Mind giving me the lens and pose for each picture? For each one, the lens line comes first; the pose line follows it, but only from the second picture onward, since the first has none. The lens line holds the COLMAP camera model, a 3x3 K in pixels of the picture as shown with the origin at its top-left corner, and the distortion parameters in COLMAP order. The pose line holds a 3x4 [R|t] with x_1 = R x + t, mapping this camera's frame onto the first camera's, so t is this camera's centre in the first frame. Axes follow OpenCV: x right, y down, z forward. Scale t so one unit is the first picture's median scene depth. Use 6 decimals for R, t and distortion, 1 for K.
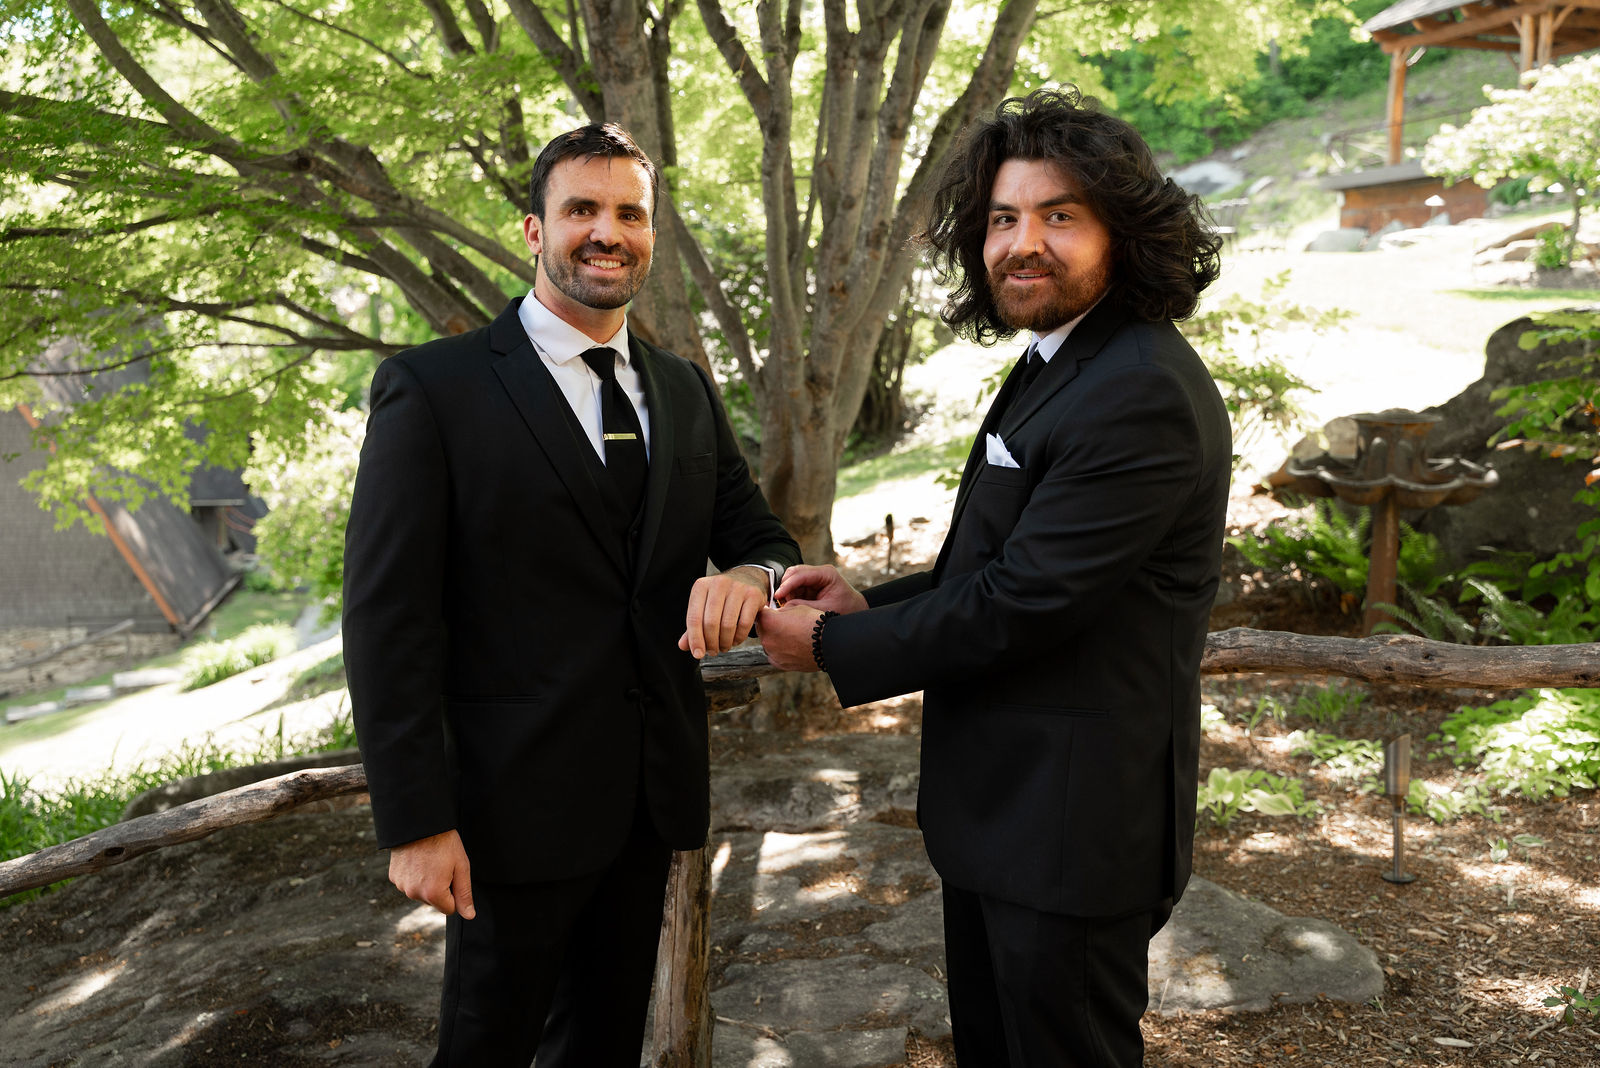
lens RADIAL K [[1497.3, 0, 785.7], [0, 1497.3, 538.7], [0, 0, 1]] dist [0.001703, 0.000000]
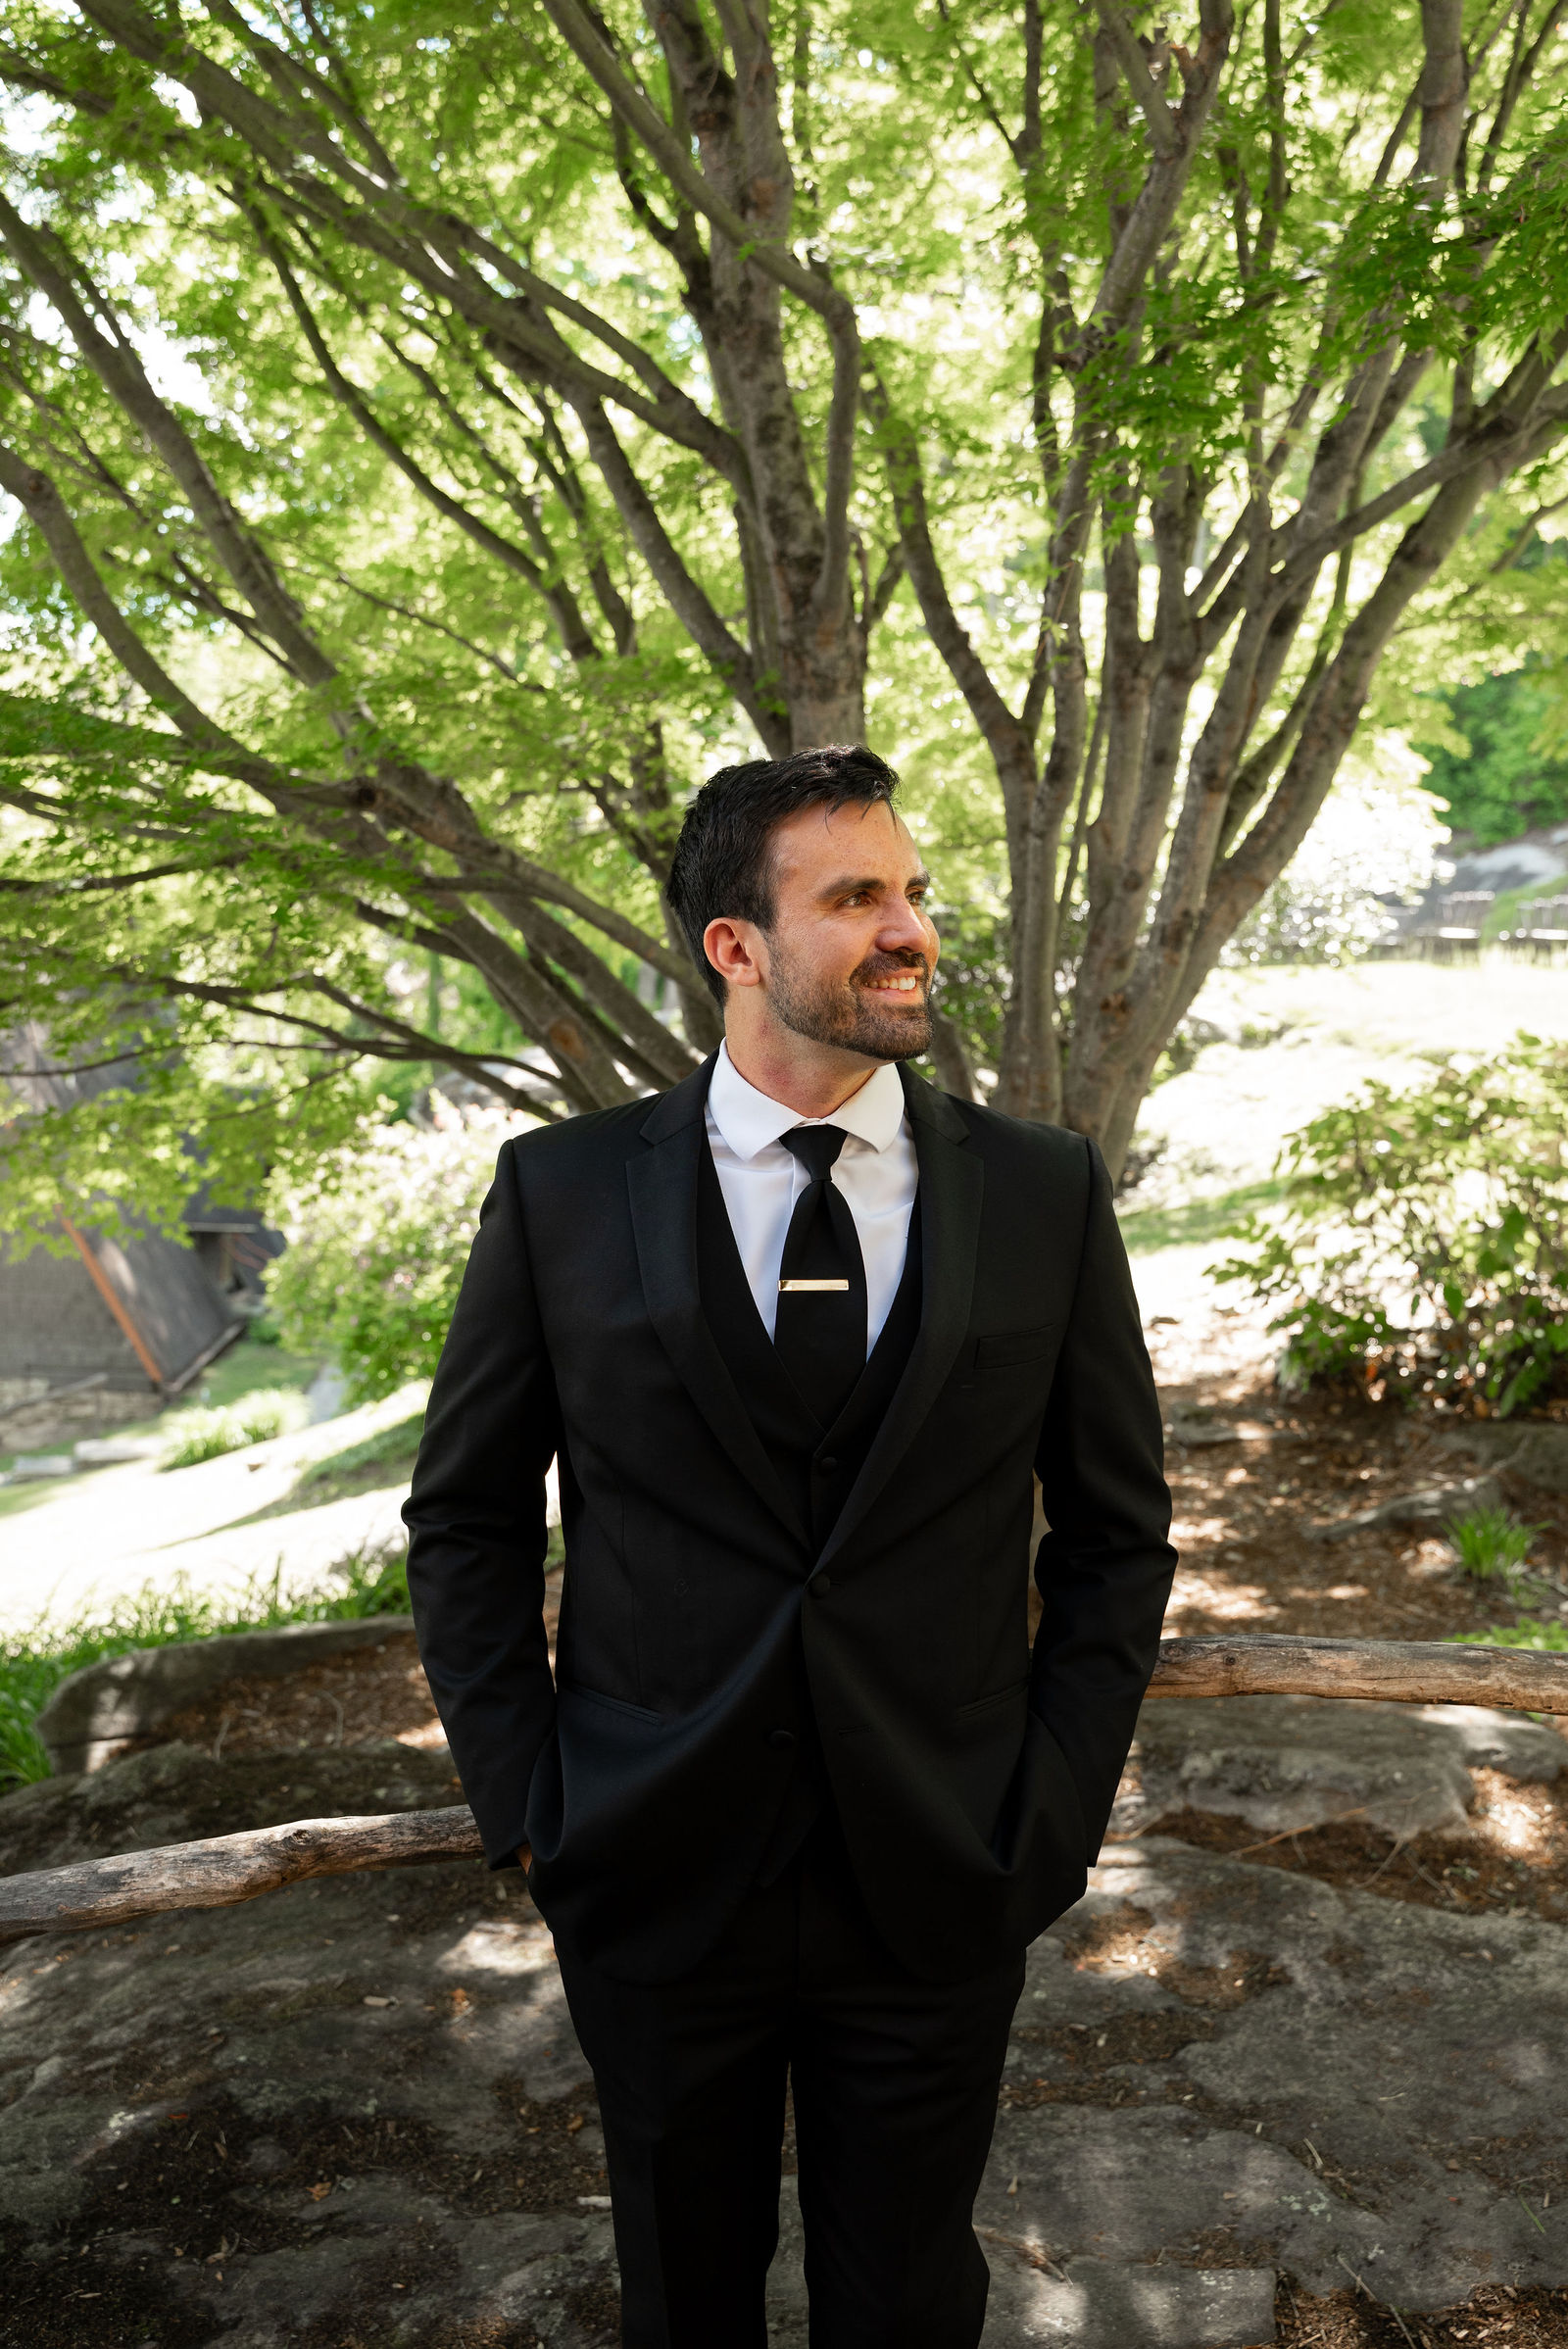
lens RADIAL K [[1937.1, 0, 795.5], [0, 1937.1, 1160.4], [0, 0, 1]] dist [0.005111, -0.007898]
pose [[0.995833, 0.047573, -0.077808, -0.035489], [-0.053216, 0.995974, -0.072136, -0.022308], [0.074063, 0.075976, 0.994355, 0.104011]]
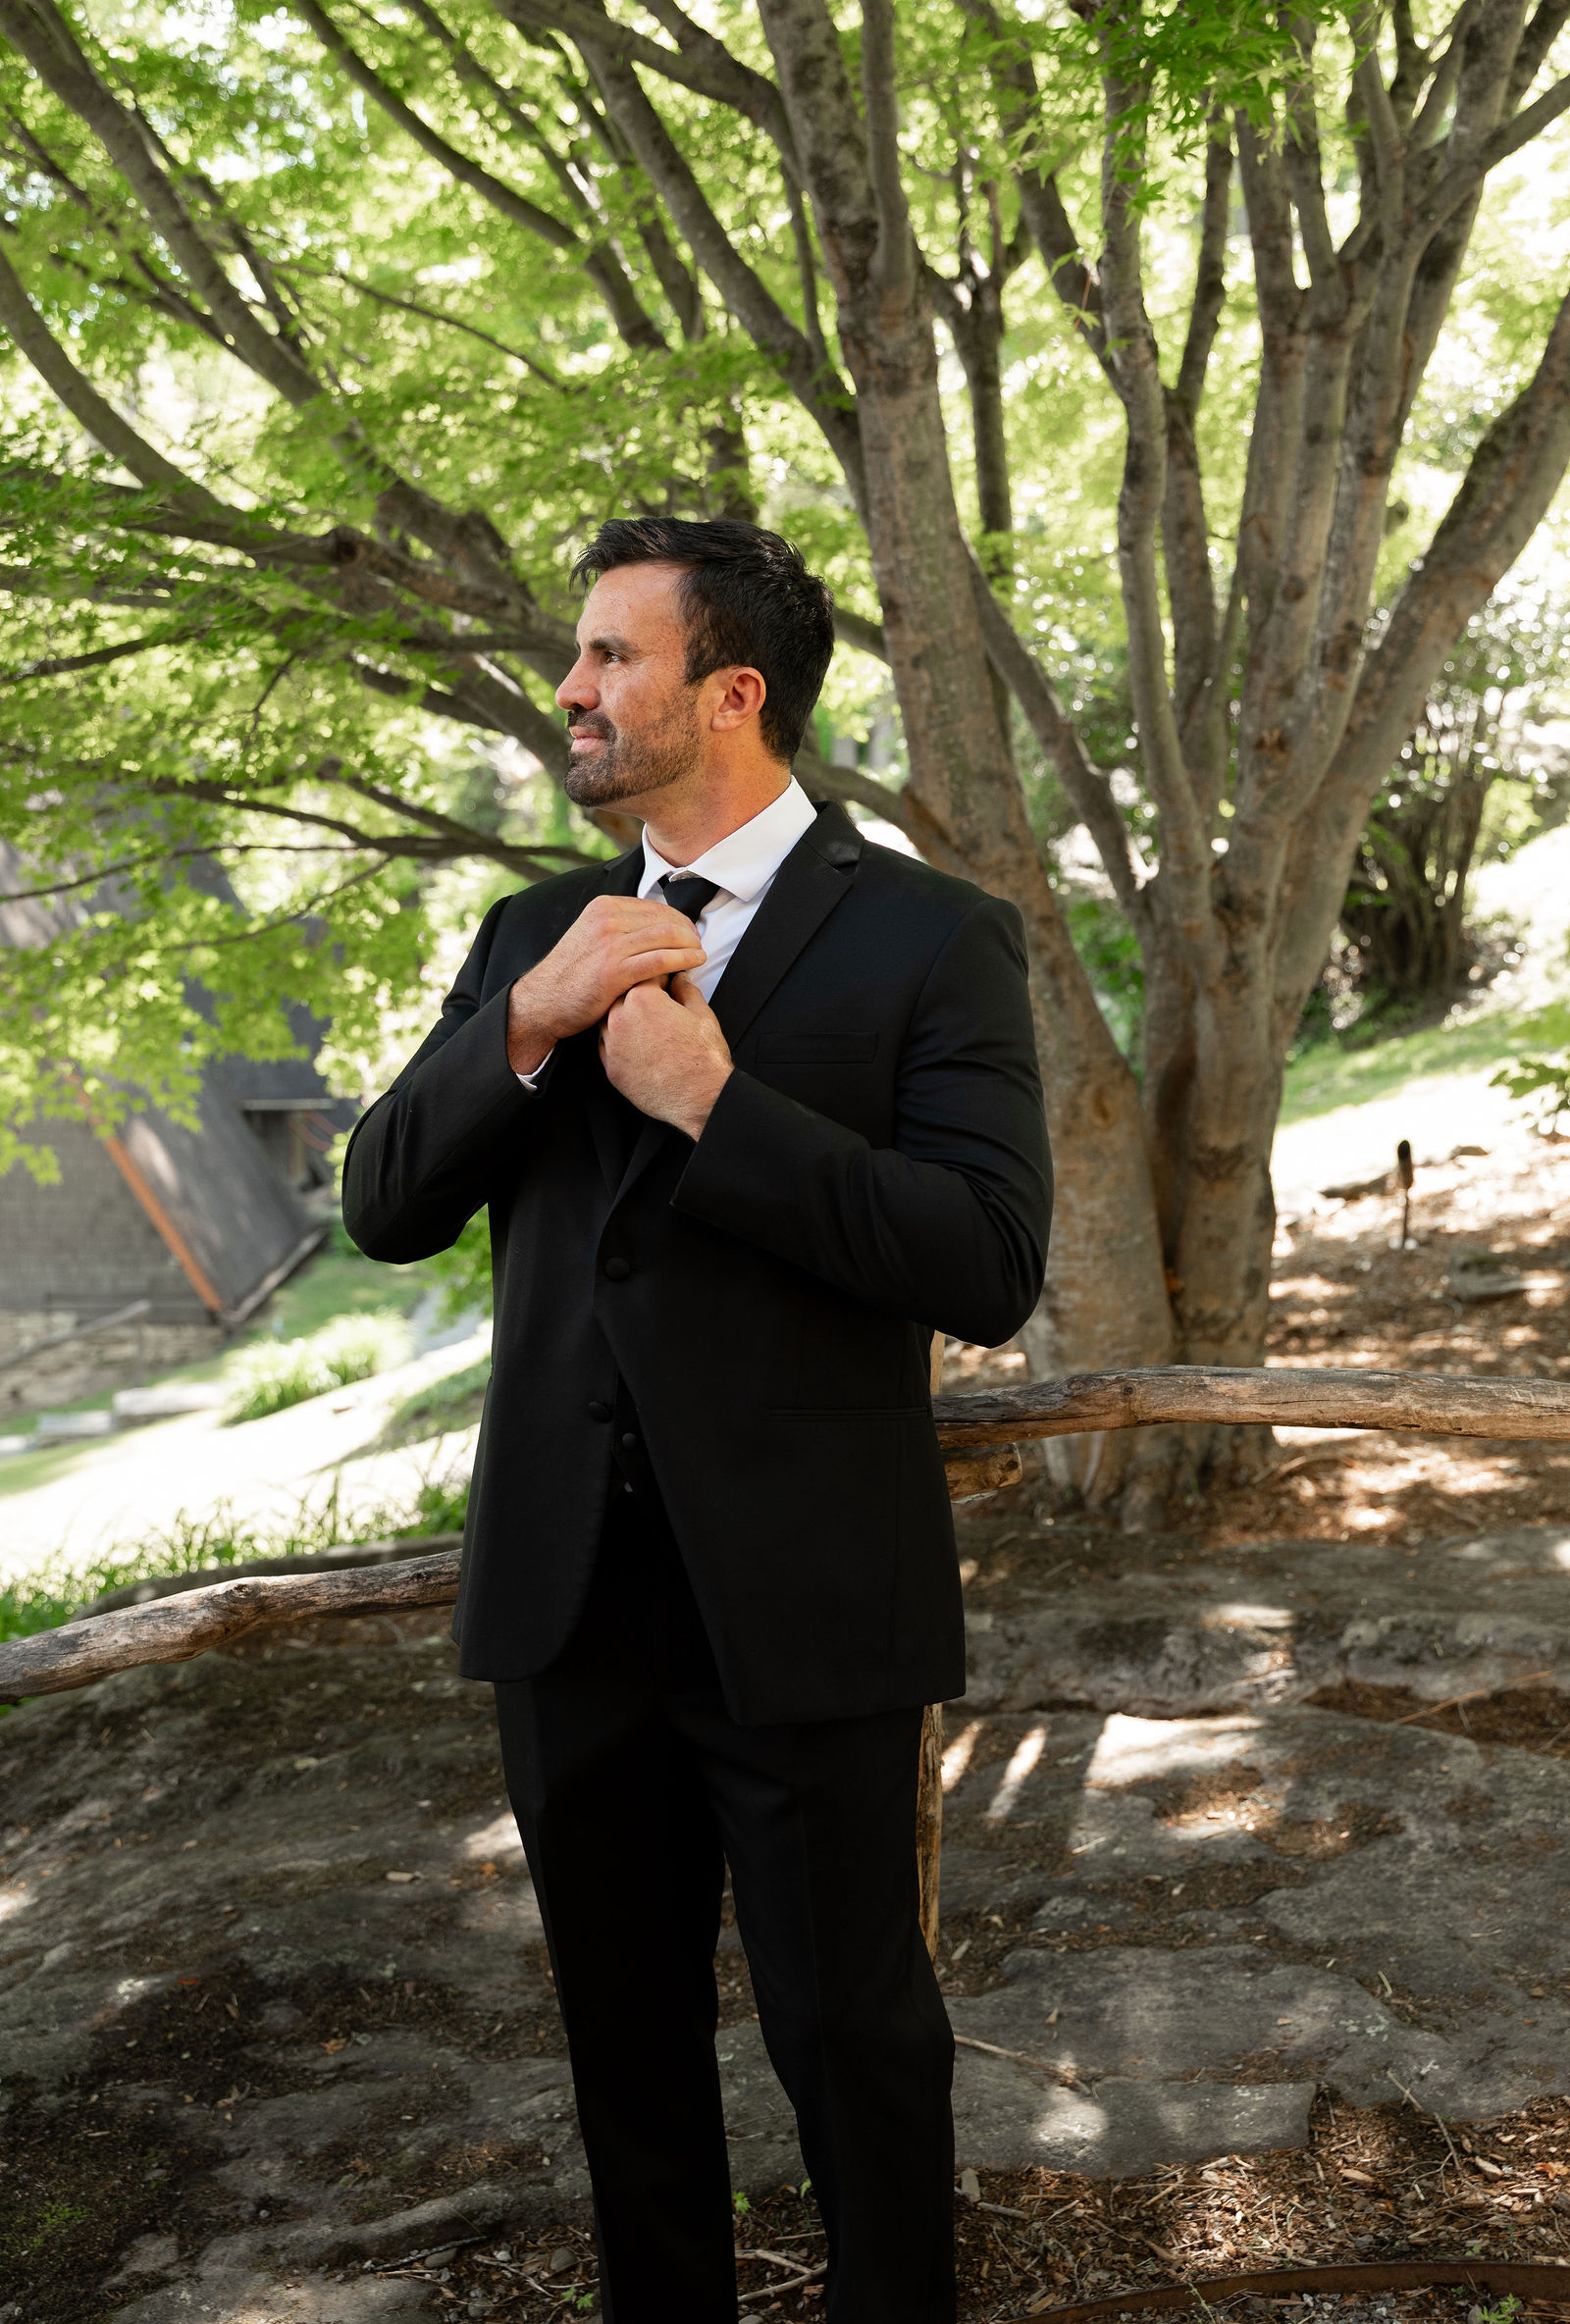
lens RADIAL K [[2666.5, 0, 824.3], [0, 2666.5, 1070.4], [0, 0, 1]] dist [0.003563, 0.000000]
pose [[0.986008, 0.004624, -0.166633, 0.034090], [-0.011038, 0.999232, -0.037588, -0.004323], [0.166331, 0.038902, 0.985302, -0.007456]]
